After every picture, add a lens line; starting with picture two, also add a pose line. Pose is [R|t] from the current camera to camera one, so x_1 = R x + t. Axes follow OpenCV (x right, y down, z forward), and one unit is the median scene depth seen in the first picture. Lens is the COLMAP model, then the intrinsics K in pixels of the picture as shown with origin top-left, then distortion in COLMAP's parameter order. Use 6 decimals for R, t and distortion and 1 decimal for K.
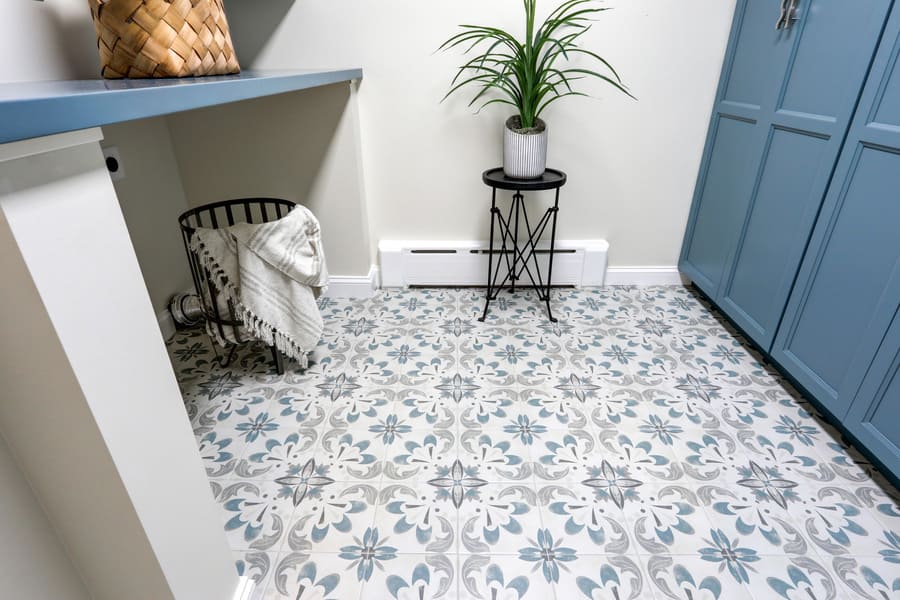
lens RADIAL K [[487.3, 0, 449.4], [0, 487.3, 299.7], [0, 0, 1]] dist [-0.012086, 0.005136]
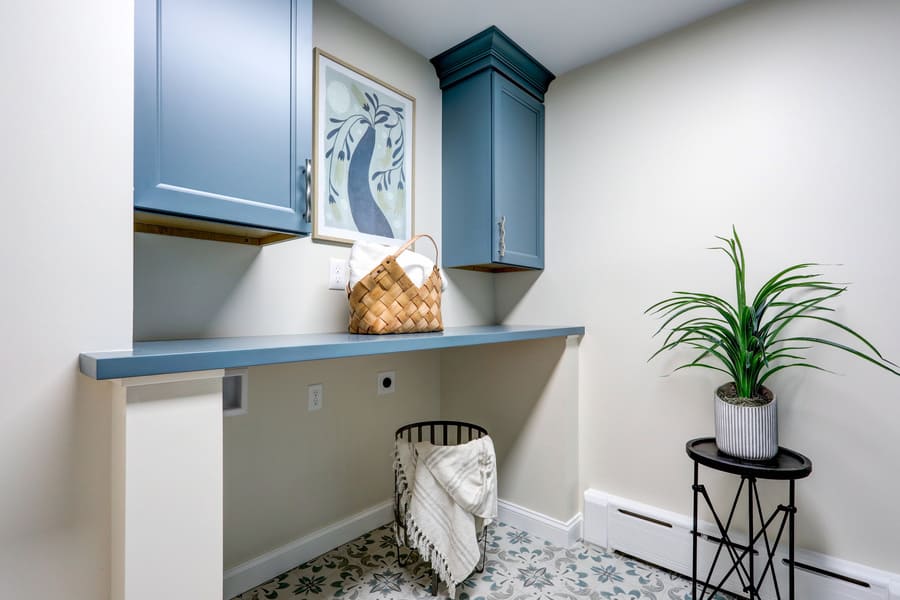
lens RADIAL K [[436.2, 0, 444.7], [0, 436.2, 306.5], [0, 0, 1]] dist [-0.002213, 0.001417]
pose [[0.751984, 0.000682, -0.659181, 0.266046], [-0.294618, 0.894908, -0.335170, -0.087217], [0.589678, 0.446249, 0.673158, 0.110526]]
